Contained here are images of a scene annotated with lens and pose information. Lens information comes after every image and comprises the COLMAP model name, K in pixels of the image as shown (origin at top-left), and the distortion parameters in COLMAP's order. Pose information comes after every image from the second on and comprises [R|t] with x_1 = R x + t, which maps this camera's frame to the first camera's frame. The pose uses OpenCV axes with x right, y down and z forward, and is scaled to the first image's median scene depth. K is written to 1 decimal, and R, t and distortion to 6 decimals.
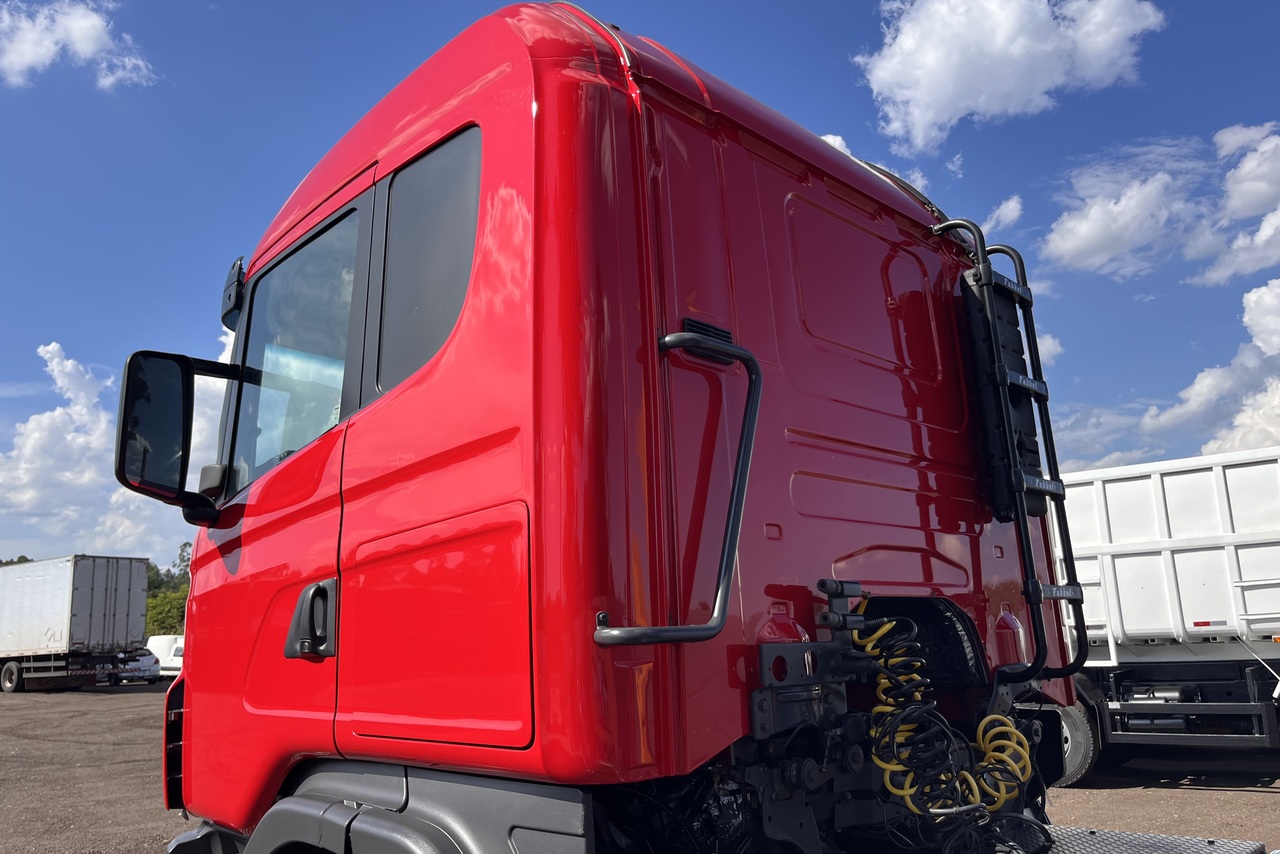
lens RADIAL K [[986.1, 0, 625.0], [0, 986.1, 429.9], [0, 0, 1]] dist [0.026073, -0.002768]
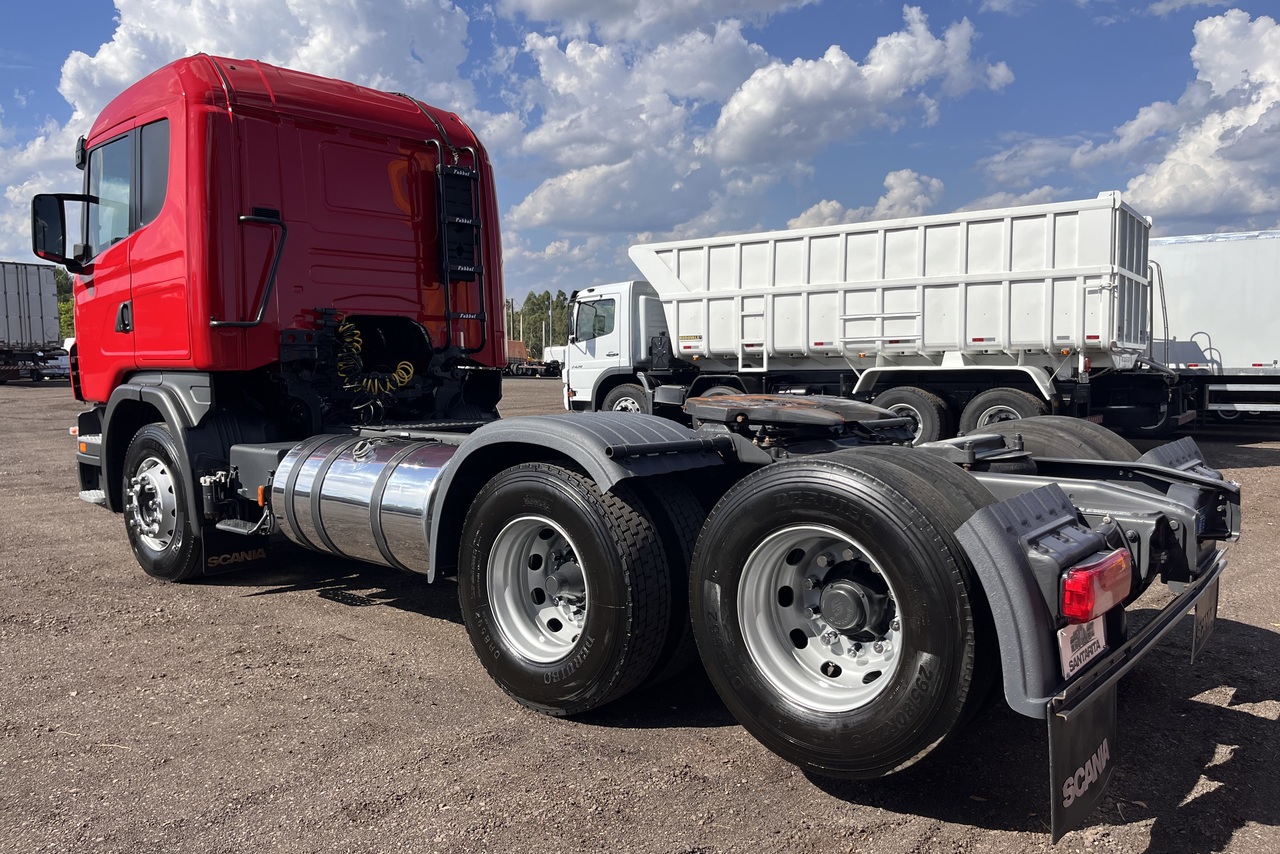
lens RADIAL K [[986.1, 0, 625.0], [0, 986.1, 429.9], [0, 0, 1]] dist [0.026073, -0.002768]
pose [[0.997082, 0.020881, 0.073426, 0.198911], [-0.040392, 0.960495, 0.275350, -0.071196], [-0.064775, -0.277512, 0.958536, -0.405271]]
